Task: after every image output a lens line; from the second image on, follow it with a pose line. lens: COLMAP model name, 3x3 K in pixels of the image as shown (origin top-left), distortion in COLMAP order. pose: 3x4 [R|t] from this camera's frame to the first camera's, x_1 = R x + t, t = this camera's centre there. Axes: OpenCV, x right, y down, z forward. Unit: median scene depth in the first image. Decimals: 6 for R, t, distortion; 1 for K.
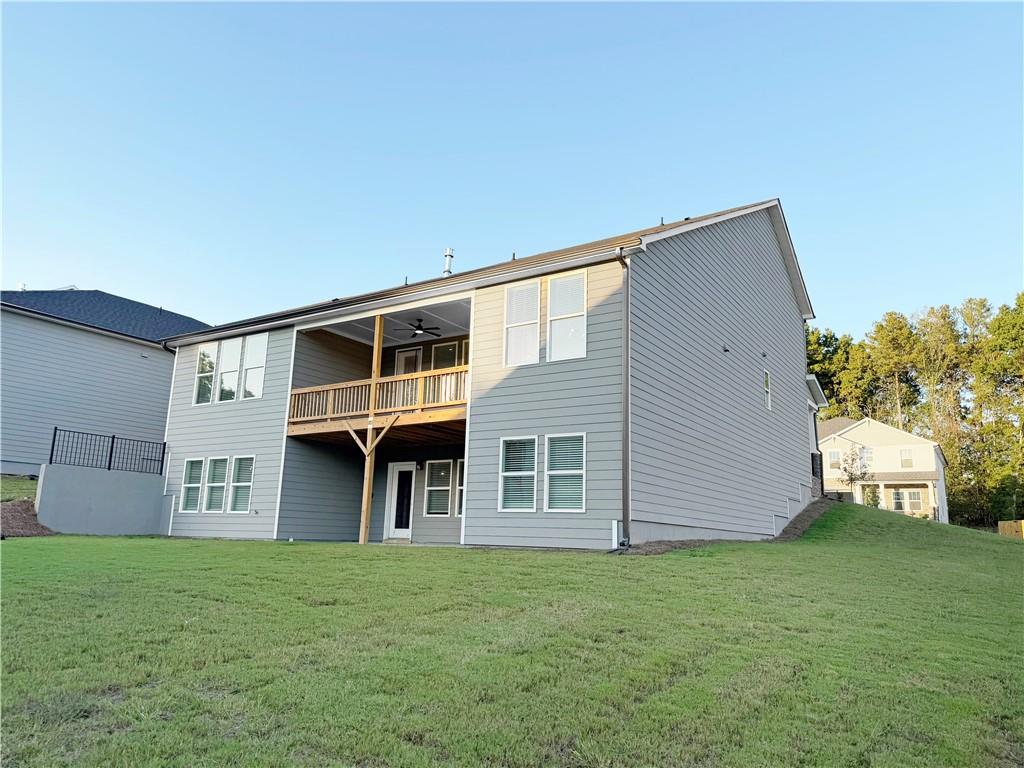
lens RADIAL K [[705.1, 0, 512.0], [0, 705.1, 384.0], [0, 0, 1]] dist [0.125389, -0.168224]
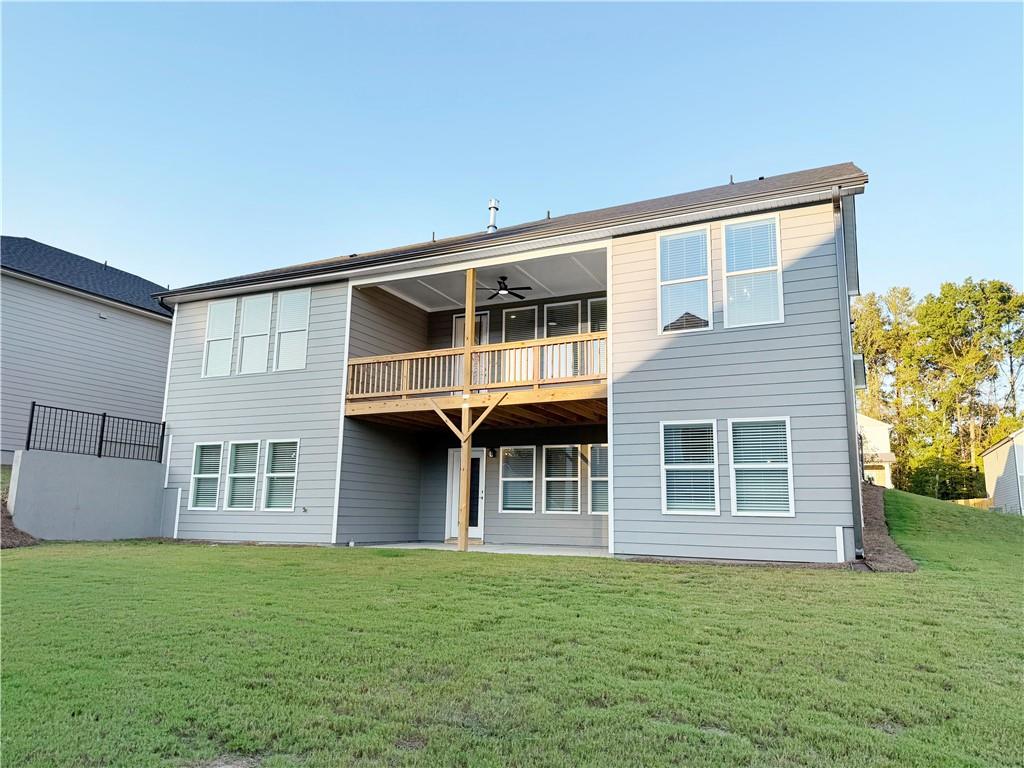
lens RADIAL K [[705.1, 0, 512.0], [0, 705.1, 384.0], [0, 0, 1]] dist [0.125389, -0.168224]
pose [[0.991045, 0.013599, 0.132837, -0.231578], [-0.017449, 0.999460, 0.027859, 0.010668], [-0.132386, -0.029928, 0.990746, 0.175176]]
